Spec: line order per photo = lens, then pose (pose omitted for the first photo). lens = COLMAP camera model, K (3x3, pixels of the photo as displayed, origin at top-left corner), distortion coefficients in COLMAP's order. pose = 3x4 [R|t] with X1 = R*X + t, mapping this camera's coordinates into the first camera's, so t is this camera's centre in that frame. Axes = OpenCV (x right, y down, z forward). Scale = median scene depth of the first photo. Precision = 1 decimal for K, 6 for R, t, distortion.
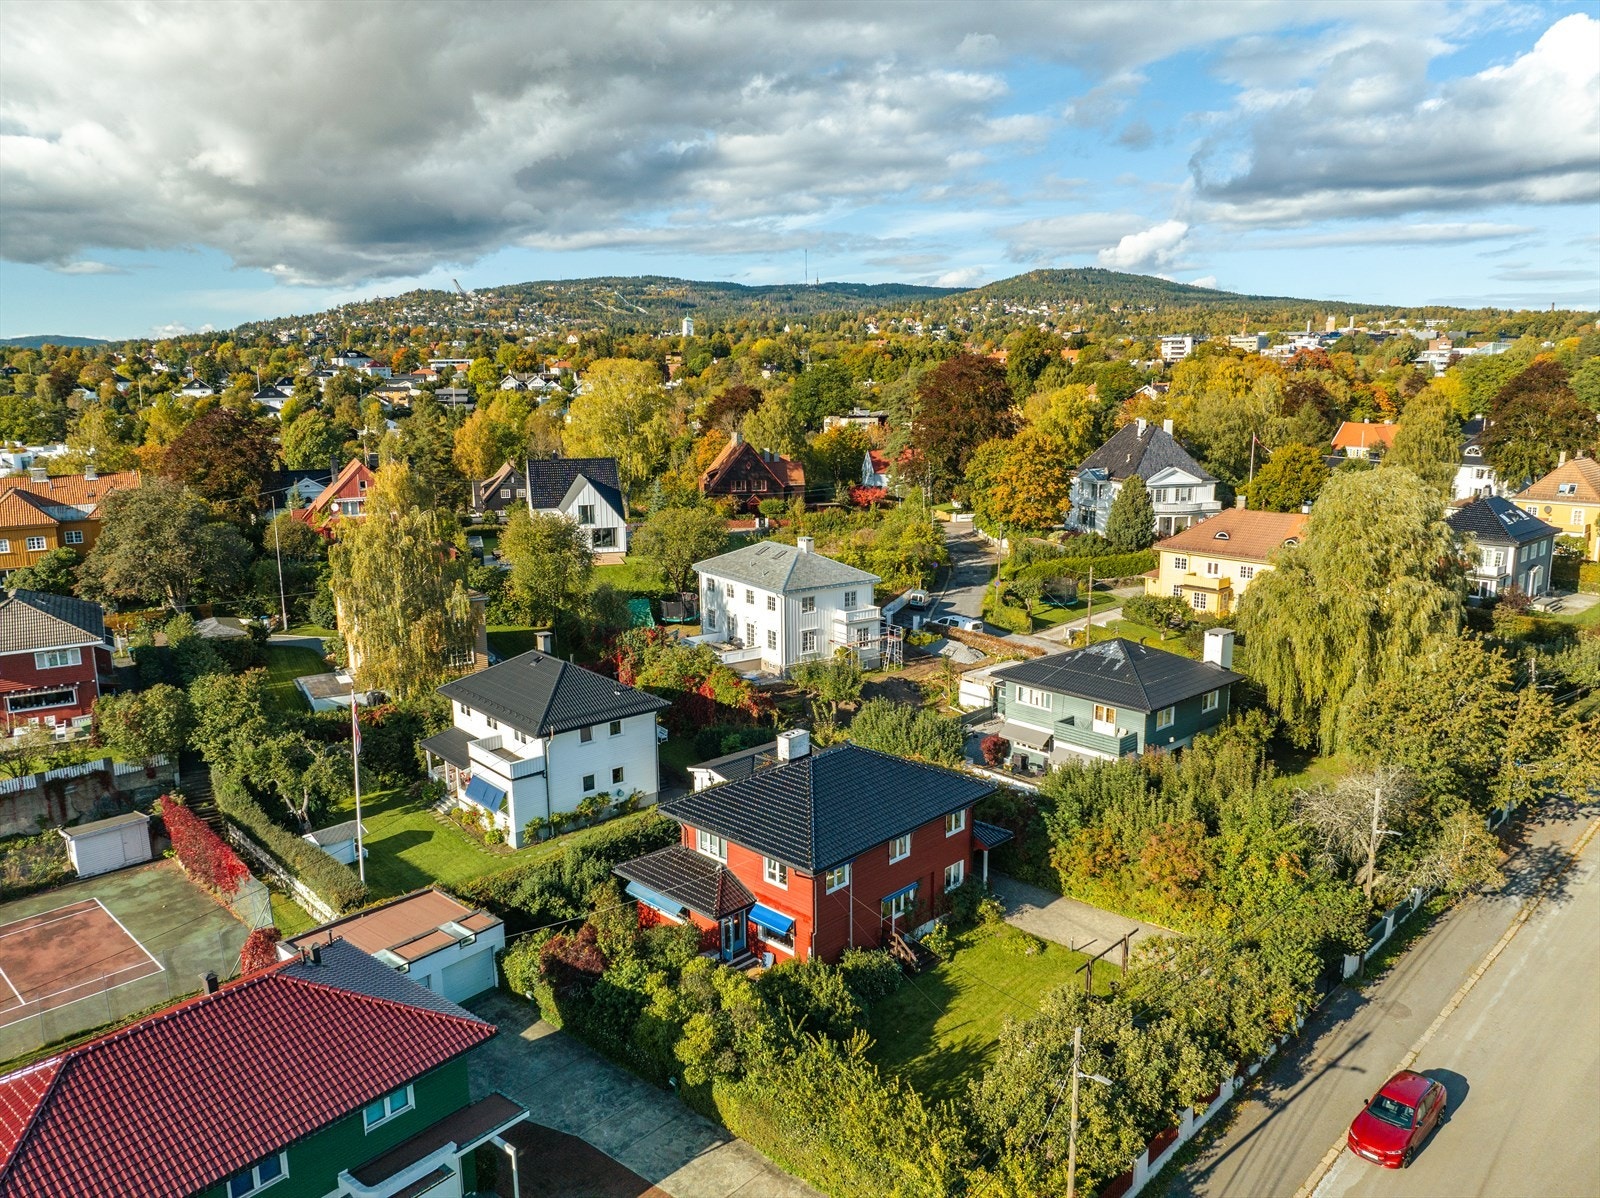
lens RADIAL K [[1130.6, 0, 812.8], [0, 1130.6, 652.9], [0, 0, 1]] dist [-0.046181, 0.010472]
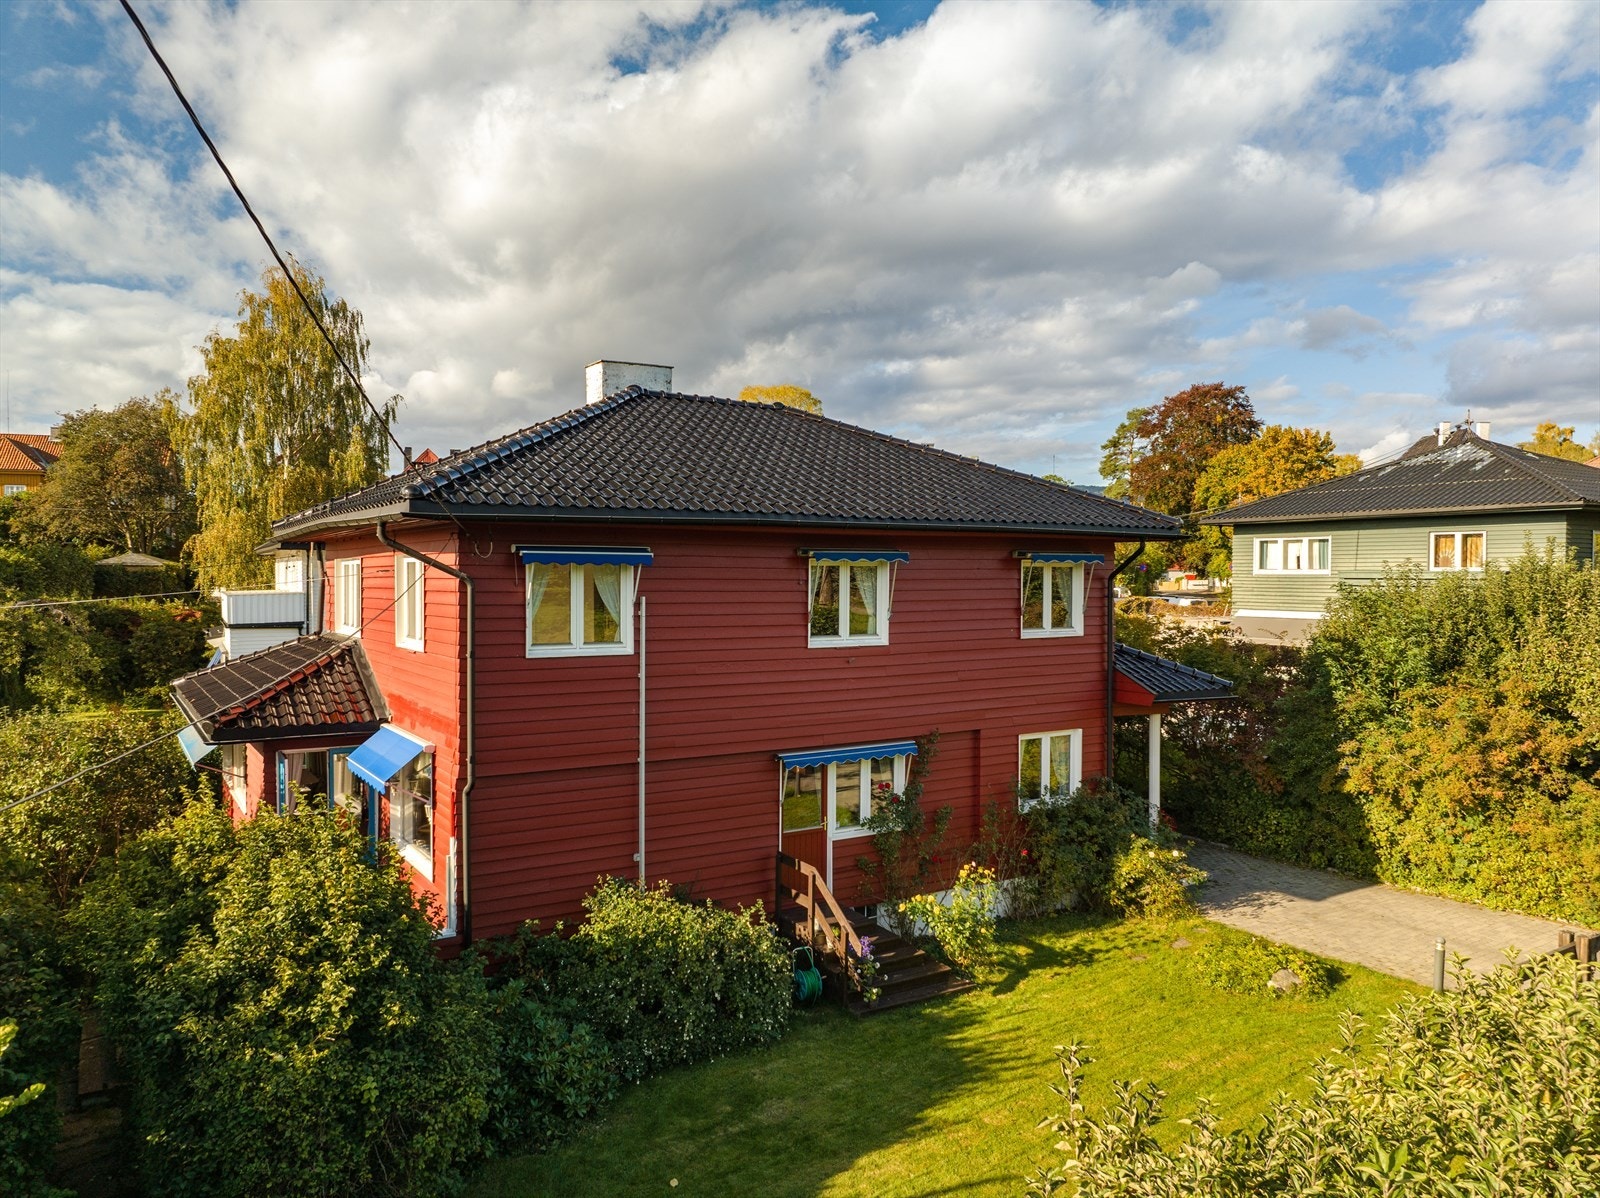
lens RADIAL K [[1130.6, 0, 805.8], [0, 1130.6, 605.1], [0, 0, 1]] dist [-0.046181, 0.010472]
pose [[0.975155, 0.017804, -0.220809, 0.055011], [-0.065255, 0.975625, -0.209520, 0.097401], [0.211697, 0.218723, 0.952547, 0.277510]]
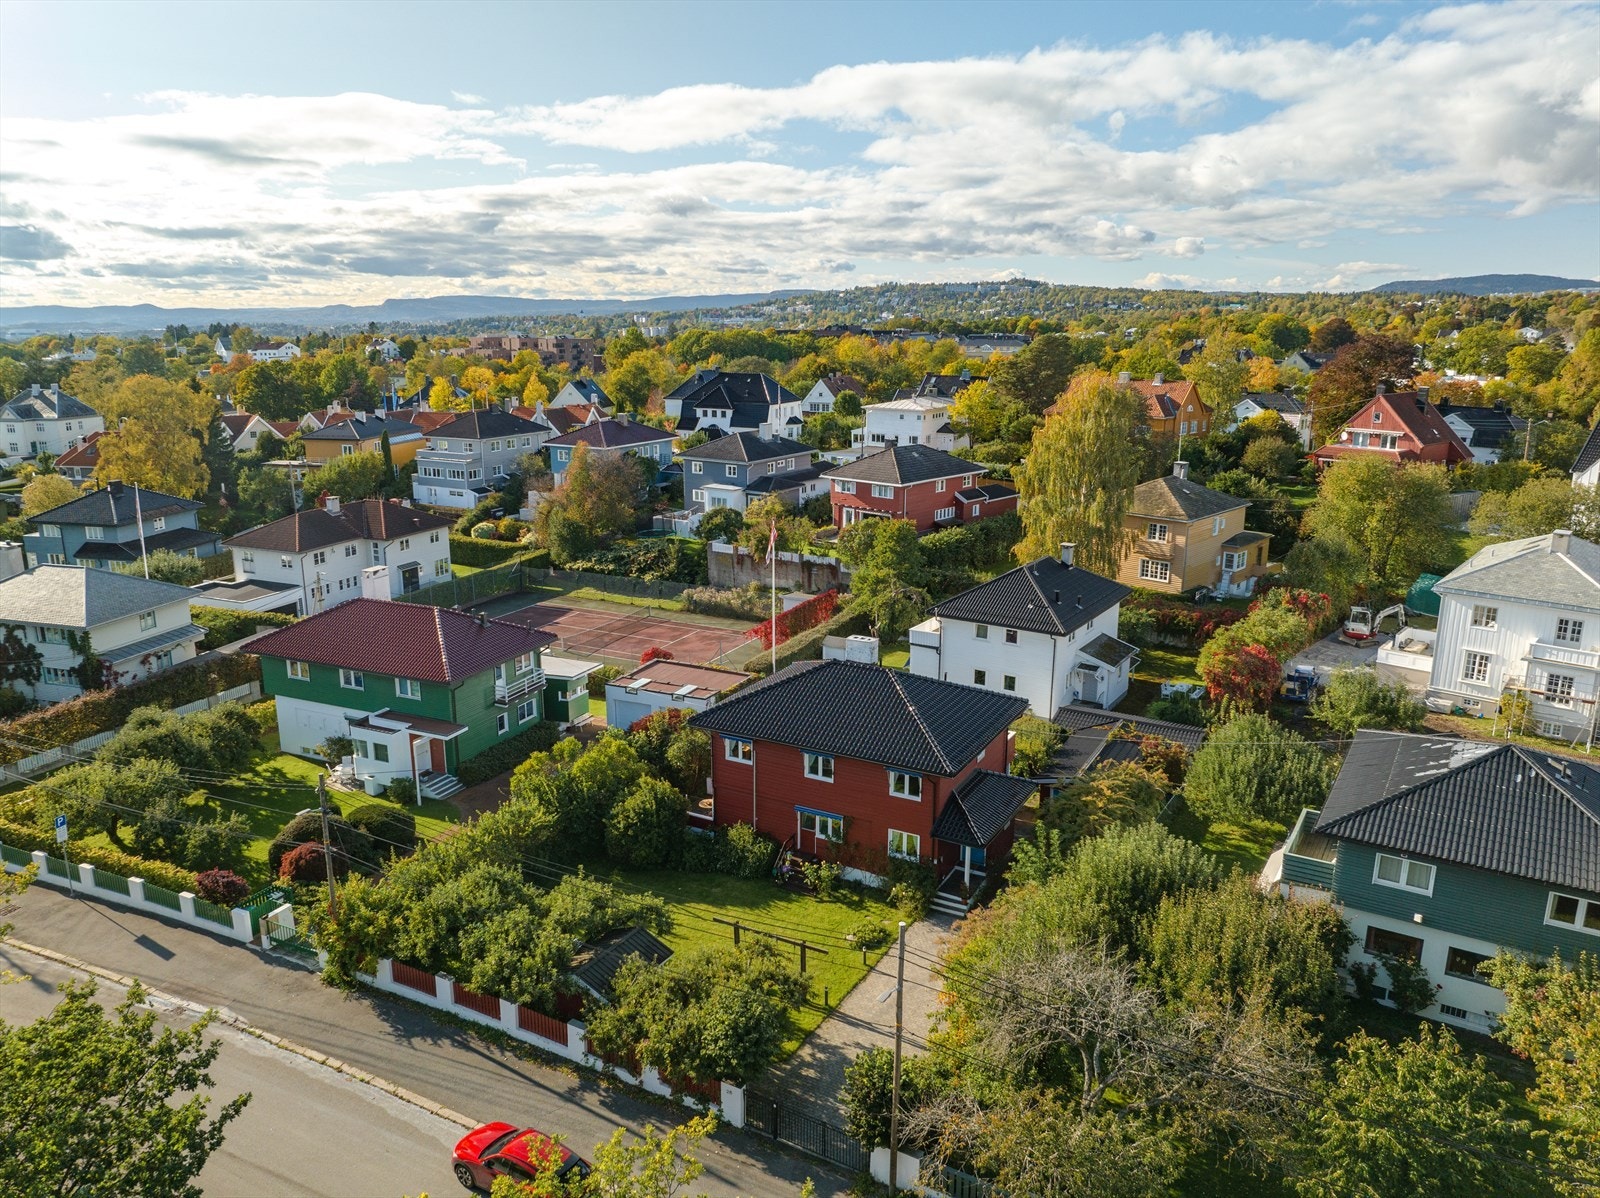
lens RADIAL K [[1130.6, 0, 793.9], [0, 1130.6, 590.2], [0, 0, 1]] dist [-0.046181, 0.010472]
pose [[0.256351, 0.233297, -0.938007, 0.383420], [-0.235434, 0.956279, 0.173499, -0.055173], [0.937473, 0.176362, 0.300069, 0.265369]]
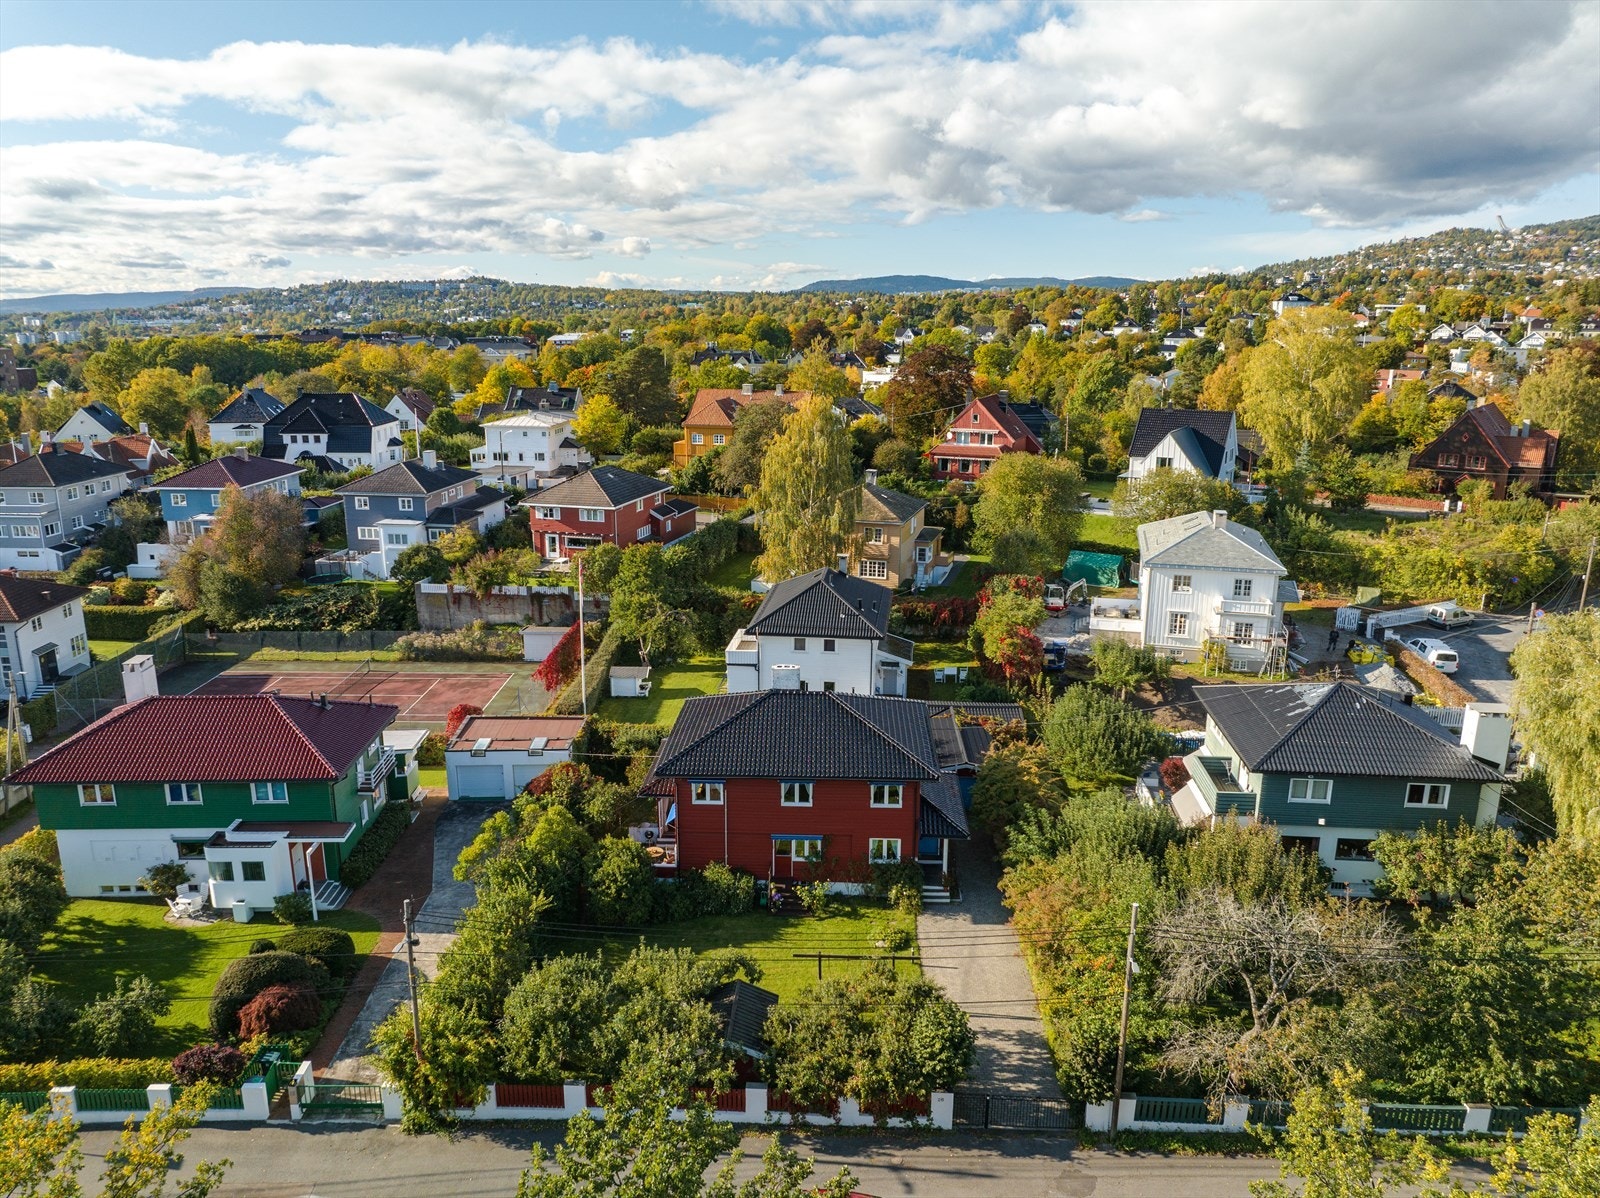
lens RADIAL K [[1130.6, 0, 798.1], [0, 1130.6, 599.1], [0, 0, 1]] dist [-0.046181, 0.010472]
pose [[0.662380, 0.190081, -0.724653, 0.316931], [-0.187475, 0.978557, 0.085317, -0.035152], [0.725332, 0.079342, 0.683812, 0.115022]]
